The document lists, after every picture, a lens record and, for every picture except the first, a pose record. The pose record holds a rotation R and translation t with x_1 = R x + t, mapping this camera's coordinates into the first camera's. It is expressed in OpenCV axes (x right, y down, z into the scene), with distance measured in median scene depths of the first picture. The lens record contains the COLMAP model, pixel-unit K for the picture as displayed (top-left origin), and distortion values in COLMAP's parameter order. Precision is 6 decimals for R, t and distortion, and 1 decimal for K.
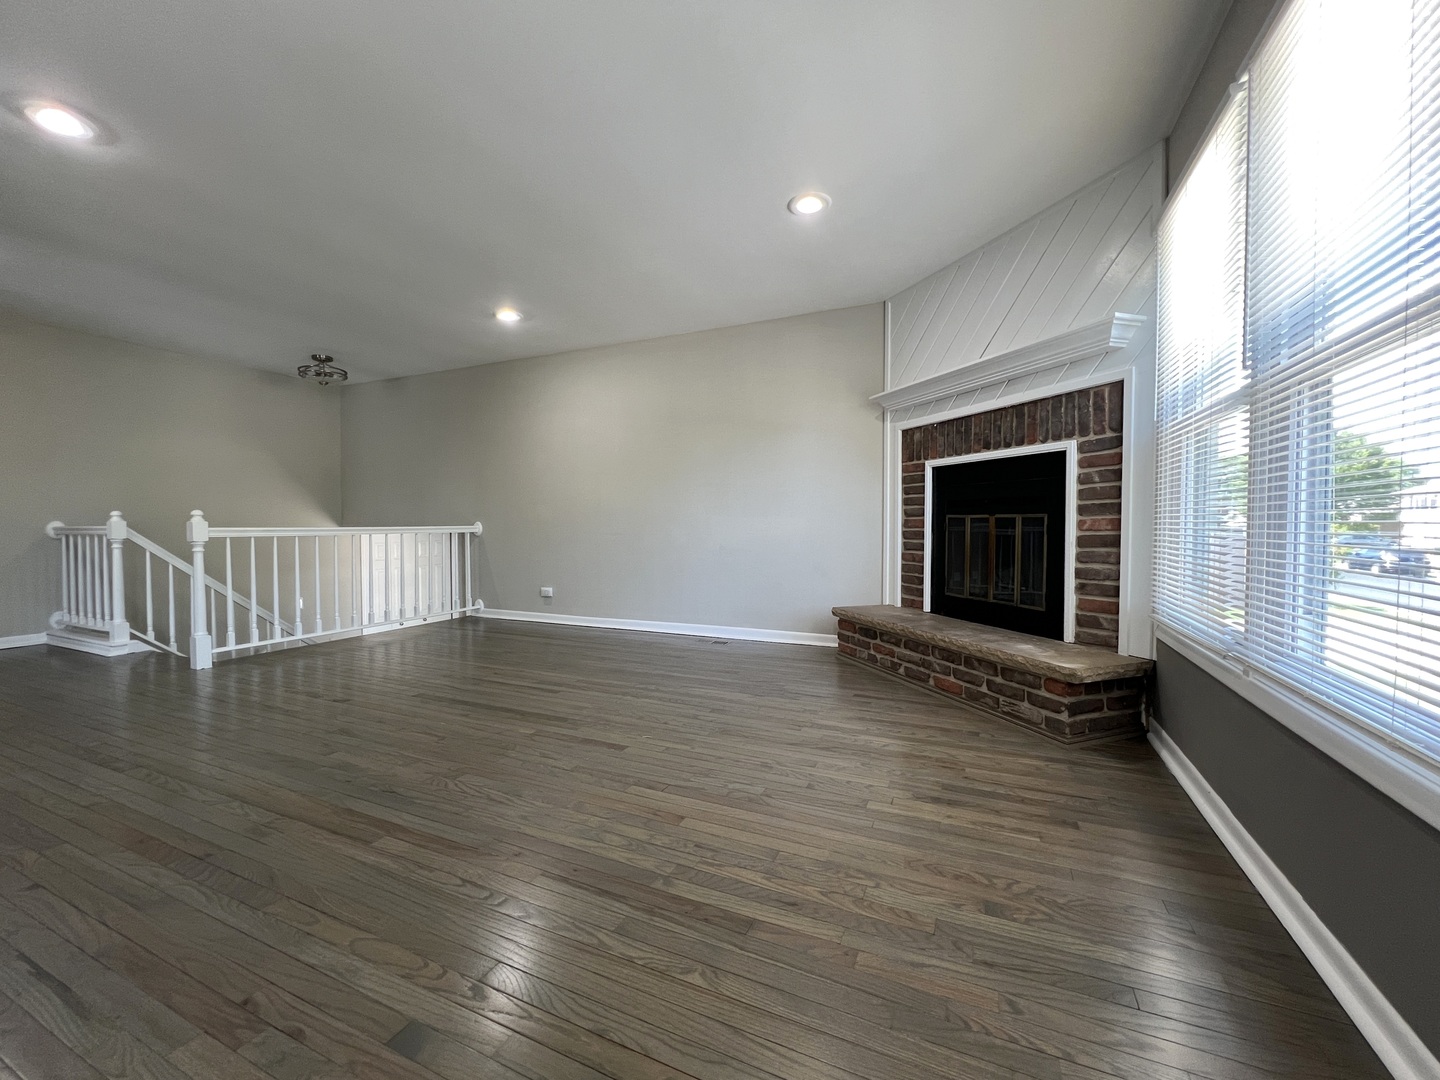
lens RADIAL K [[576.7, 0, 720.0], [0, 576.7, 540.0], [0, 0, 1]] dist [-0.000110, 0.000086]
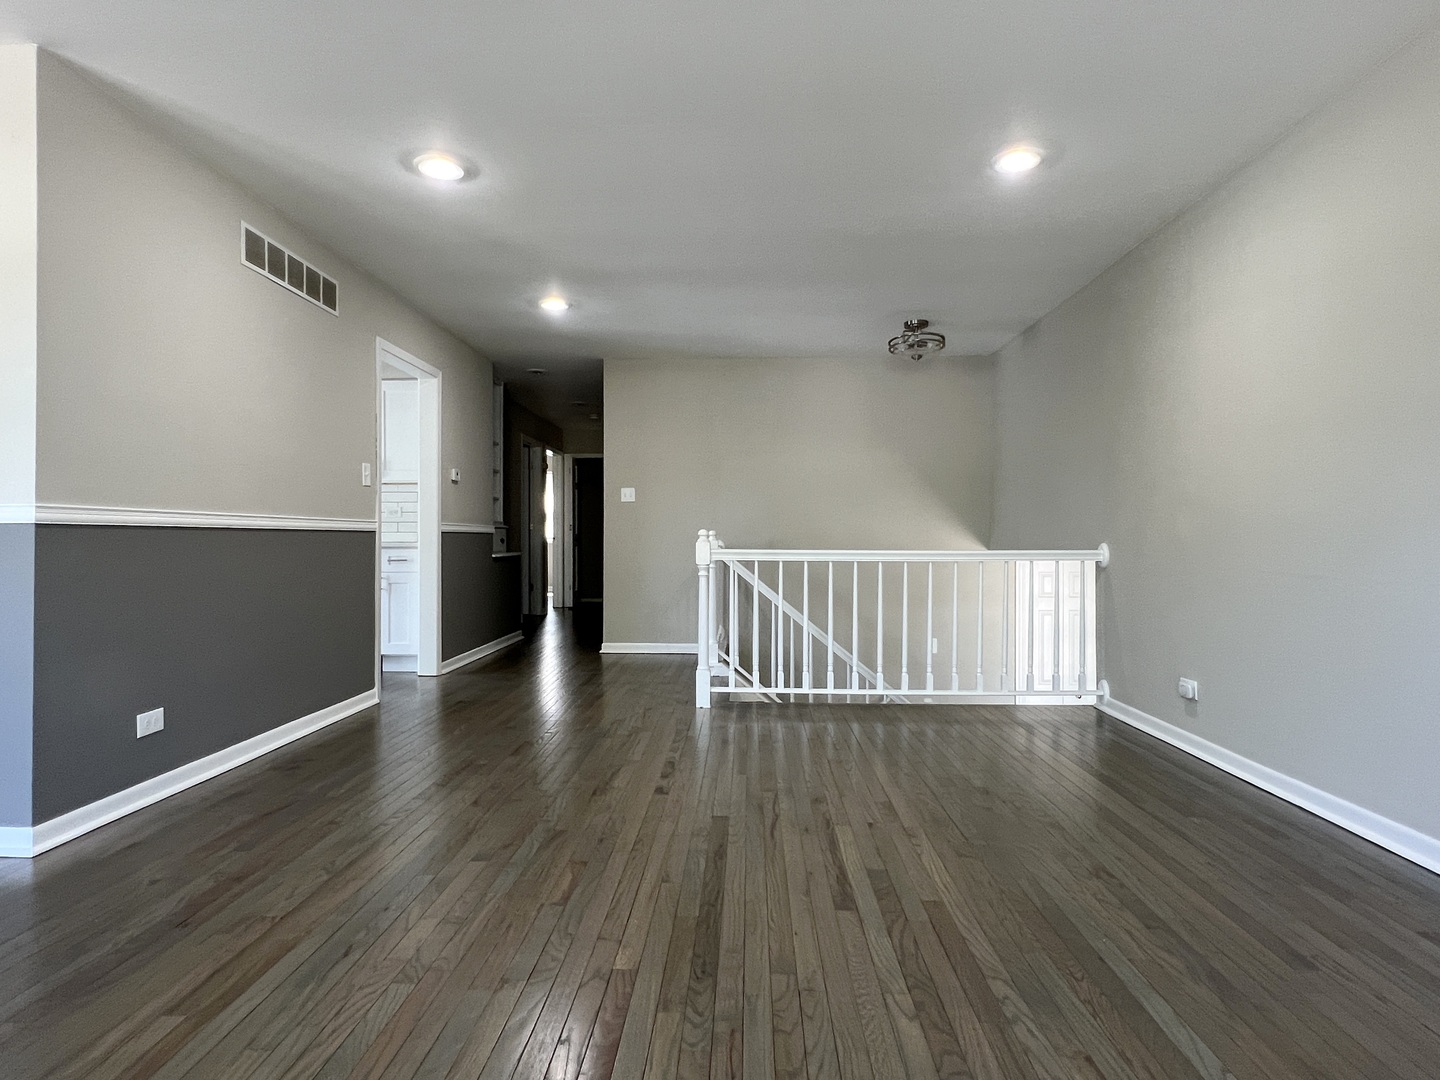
lens RADIAL K [[788.5, 0, 720.0], [0, 788.5, 540.0], [0, 0, 1]] dist [-0.003212, -0.001445]
pose [[0.383032, -0.002004, -0.923733, 0.230475], [-0.029504, 0.999461, -0.014403, -0.019215], [0.923264, 0.032771, 0.382767, 0.554689]]
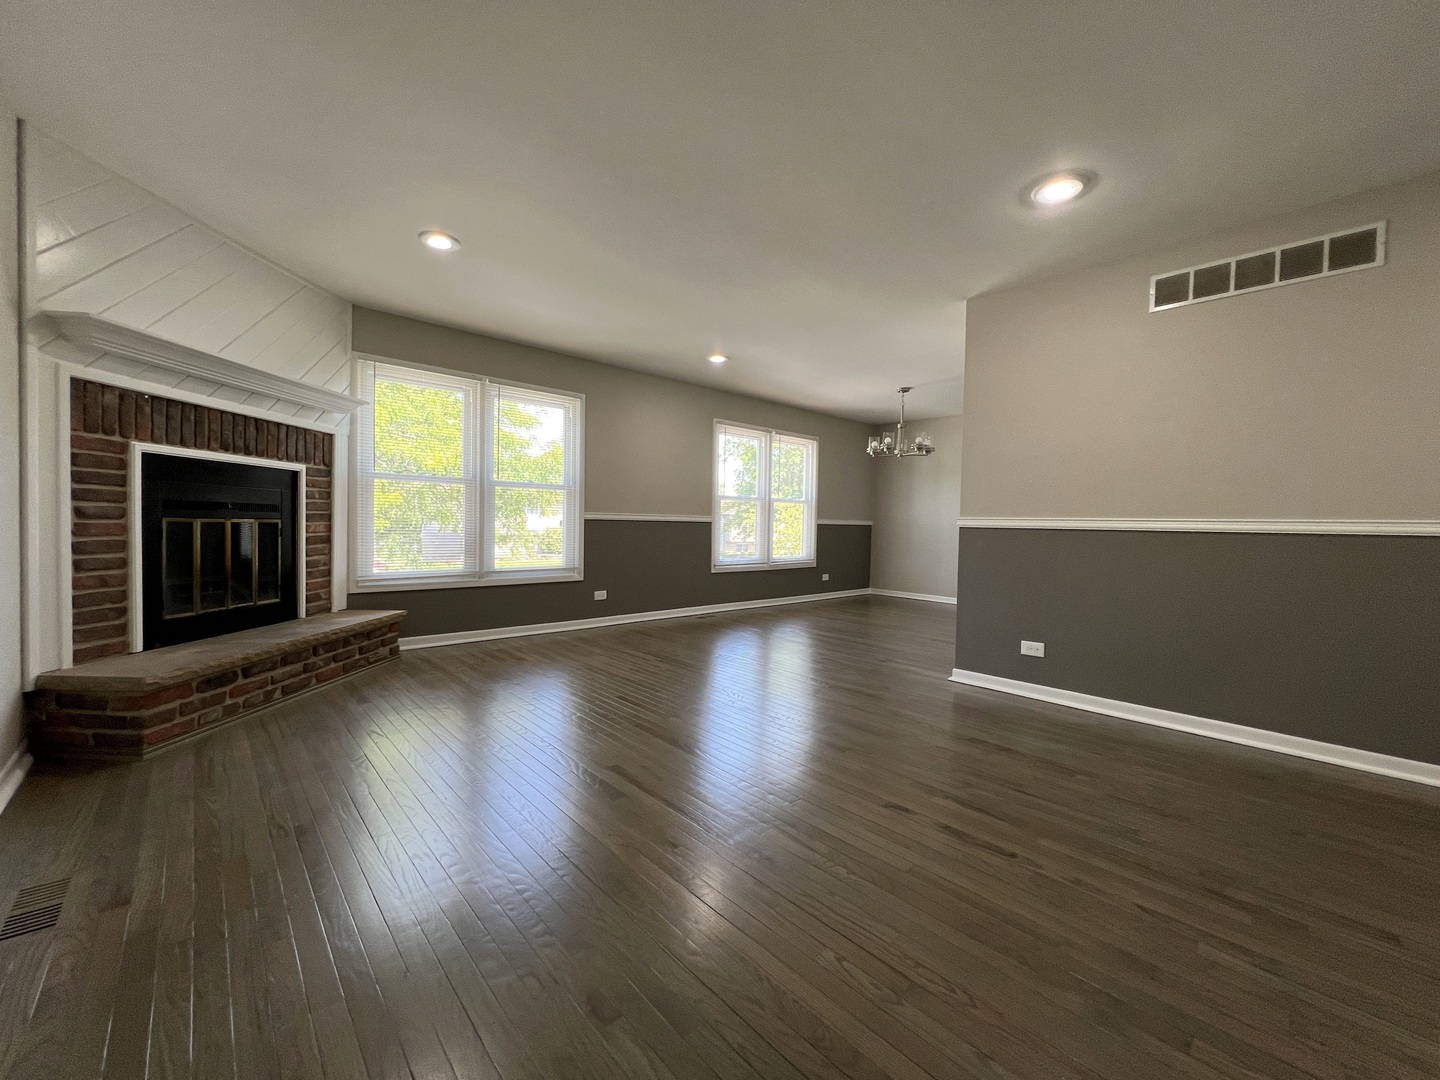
lens RADIAL K [[575.9, 0, 720.0], [0, 575.9, 540.0], [0, 0, 1]] dist [-0.014540, 0.000062]
pose [[-0.918469, -0.026200, 0.394623, -0.591709], [-0.004858, 0.998475, 0.054984, -0.058089], [-0.395462, 0.048584, -0.917196, 1.373316]]
